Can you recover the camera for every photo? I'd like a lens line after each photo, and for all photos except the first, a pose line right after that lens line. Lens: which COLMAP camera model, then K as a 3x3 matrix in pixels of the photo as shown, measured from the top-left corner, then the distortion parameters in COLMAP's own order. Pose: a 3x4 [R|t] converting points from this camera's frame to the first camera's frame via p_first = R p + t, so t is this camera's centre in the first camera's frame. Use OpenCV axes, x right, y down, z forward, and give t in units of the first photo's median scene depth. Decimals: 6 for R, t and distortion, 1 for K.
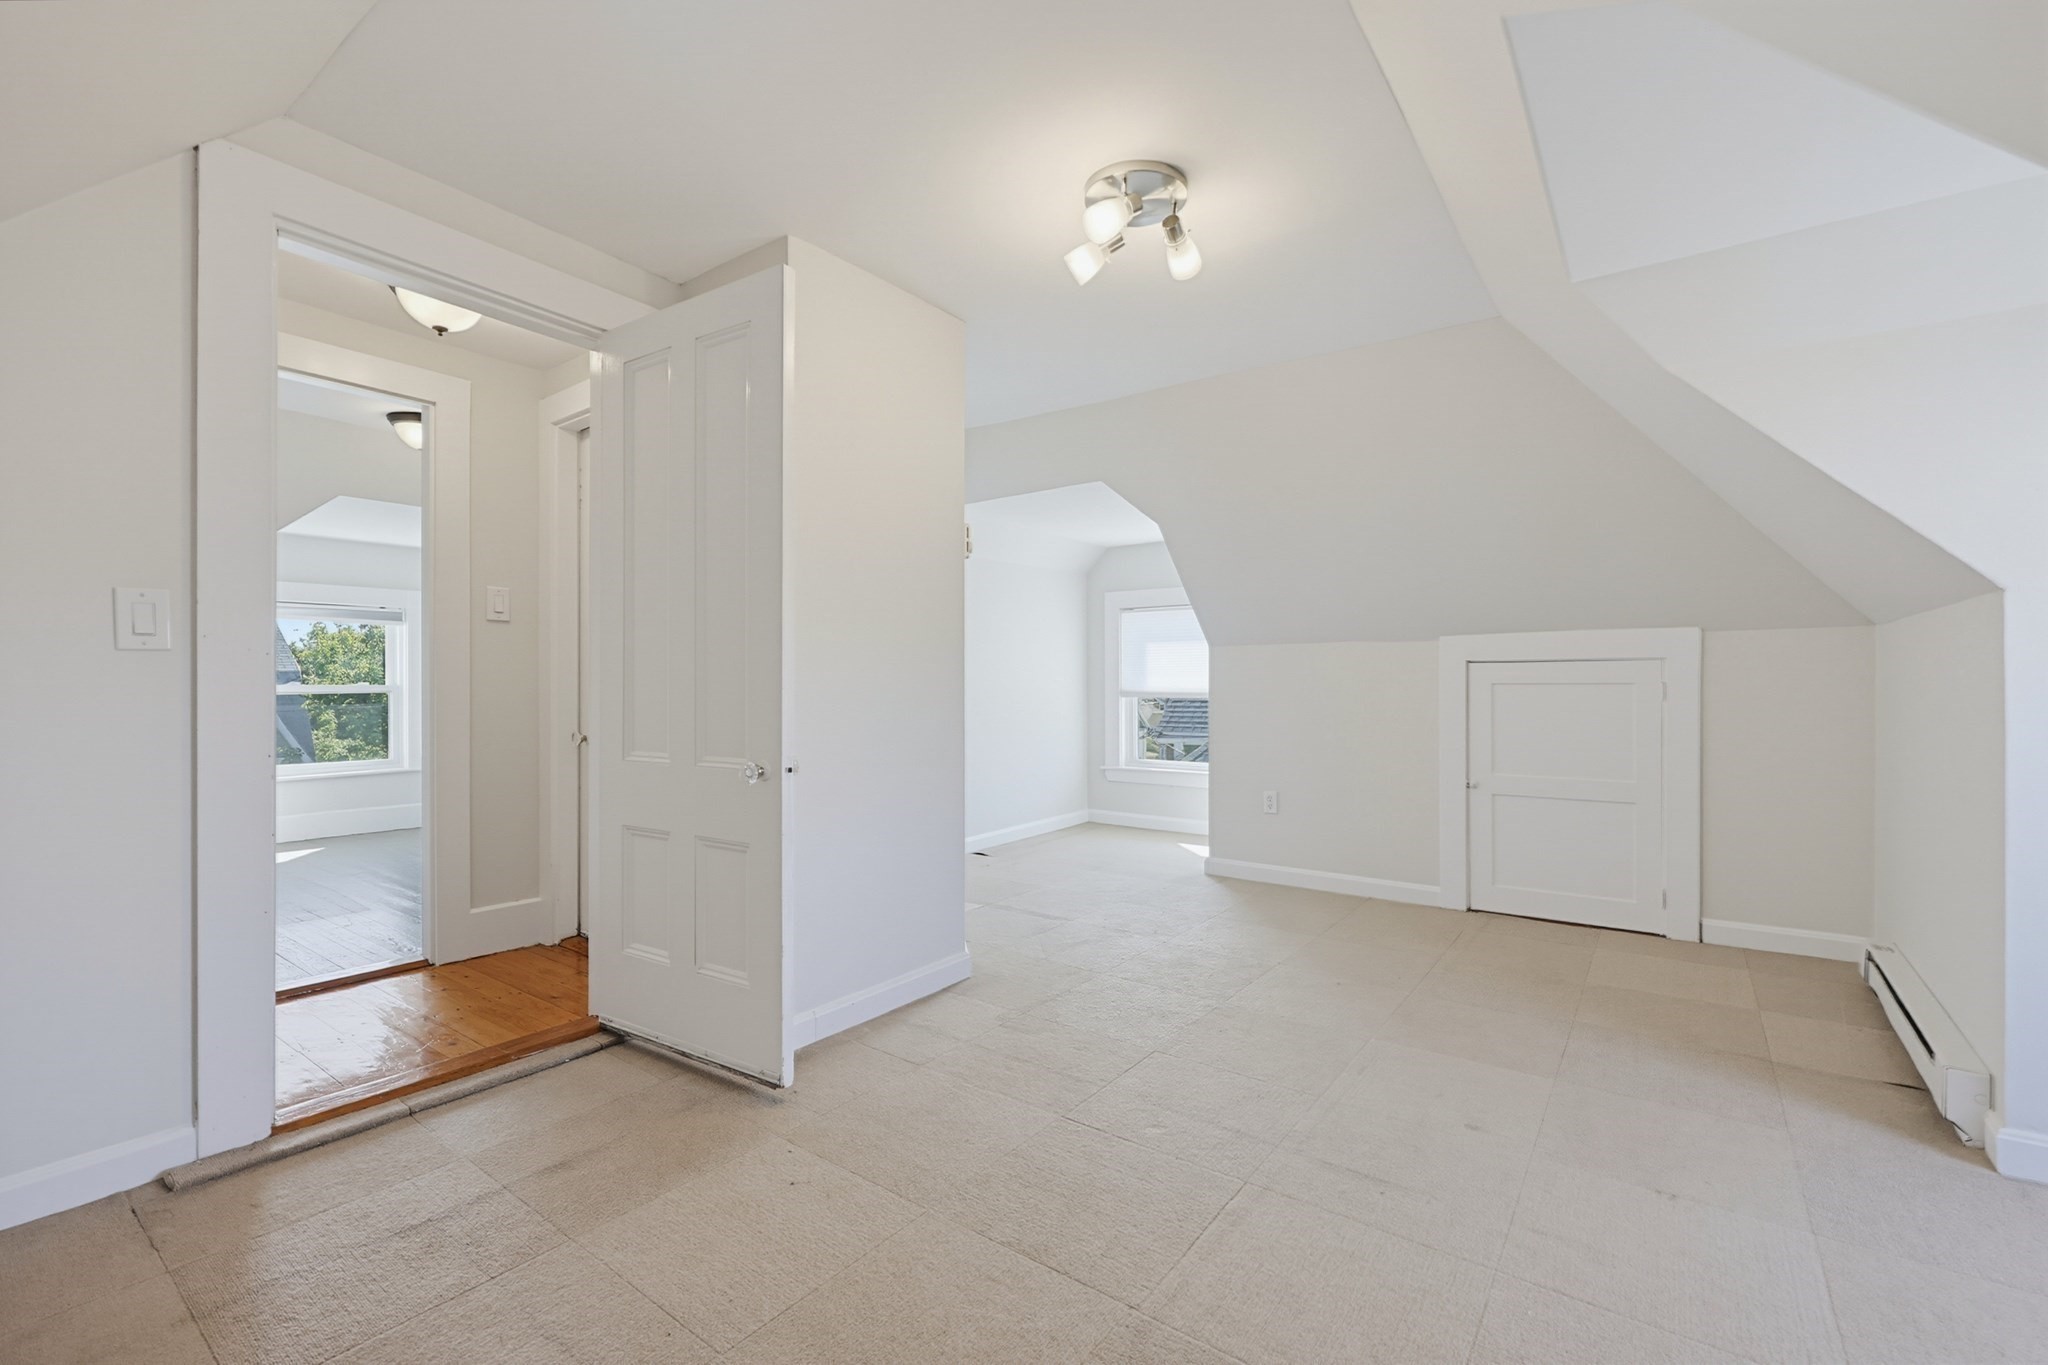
lens RADIAL K [[858.9, 0, 1076.1], [0, 858.9, 683.3], [0, 0, 1]] dist [0.001083, 0.000082]
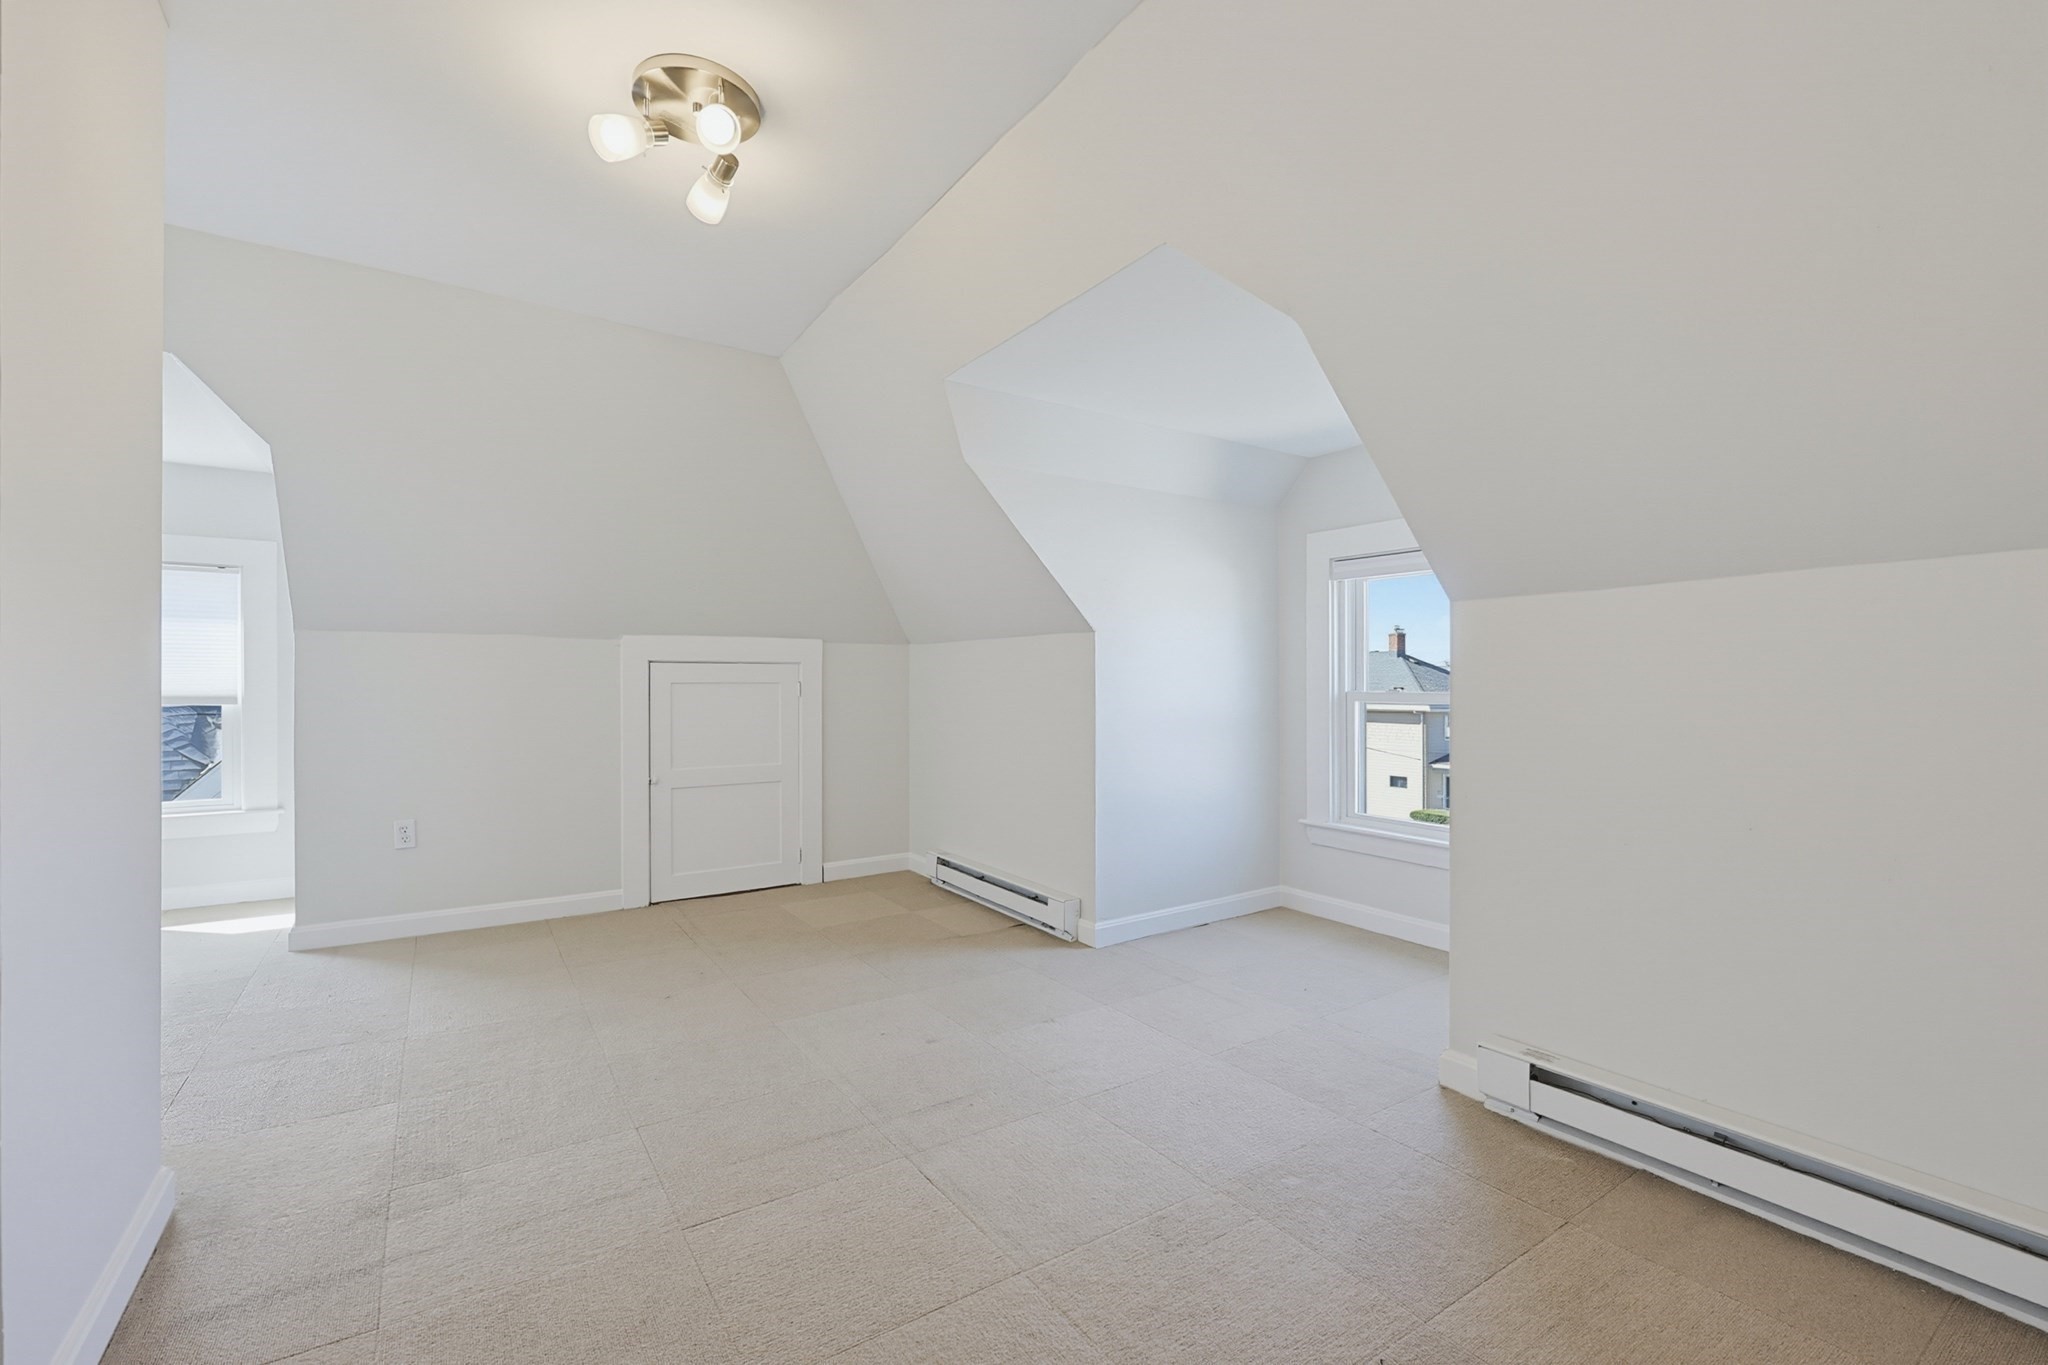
lens RADIAL K [[866.0, 0, 998.7], [0, 866.0, 683.6], [0, 0, 1]] dist [-0.000119, 0.000176]
pose [[0.384128, 0.001059, 0.923279, -0.342793], [0.000569, 0.999999, -0.001384, 0.002939], [-0.923280, 0.001057, 0.384127, 0.227191]]
